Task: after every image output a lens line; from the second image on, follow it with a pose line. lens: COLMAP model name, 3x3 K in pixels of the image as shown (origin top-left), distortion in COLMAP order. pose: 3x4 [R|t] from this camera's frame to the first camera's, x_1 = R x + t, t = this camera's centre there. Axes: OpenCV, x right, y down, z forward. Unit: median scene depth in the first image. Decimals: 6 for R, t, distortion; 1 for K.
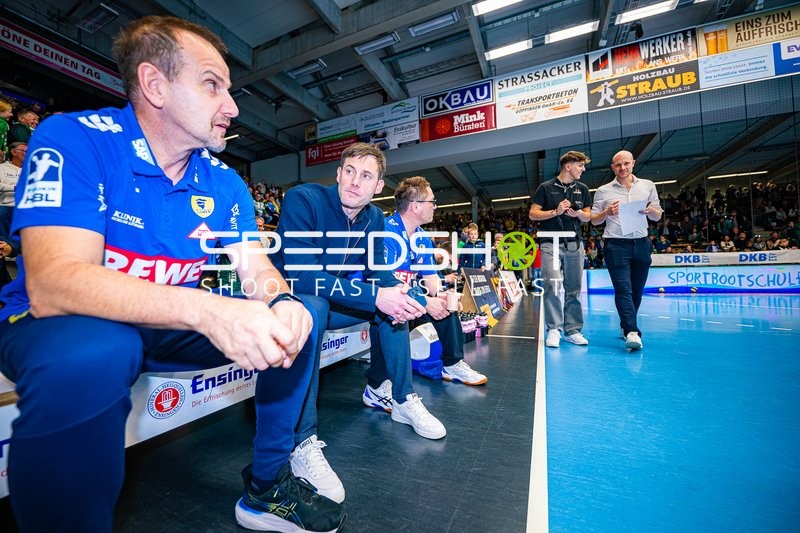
lens RADIAL K [[315.4, 0, 396.3], [0, 315.4, 269.2], [0, 0, 1]] dist [-0.017980, -0.000259]
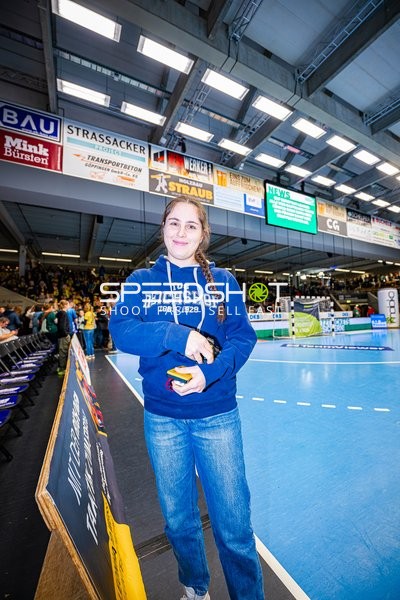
lens RADIAL K [[236.5, 0, 197.5], [0, 236.5, 302.0], [0, 0, 1]] dist [-0.017980, -0.000259]
pose [[0.615678, 0.054961, 0.786079, 0.053390], [-0.008499, 0.997970, -0.063119, -0.034446], [-0.787952, 0.032180, 0.614895, 0.316663]]
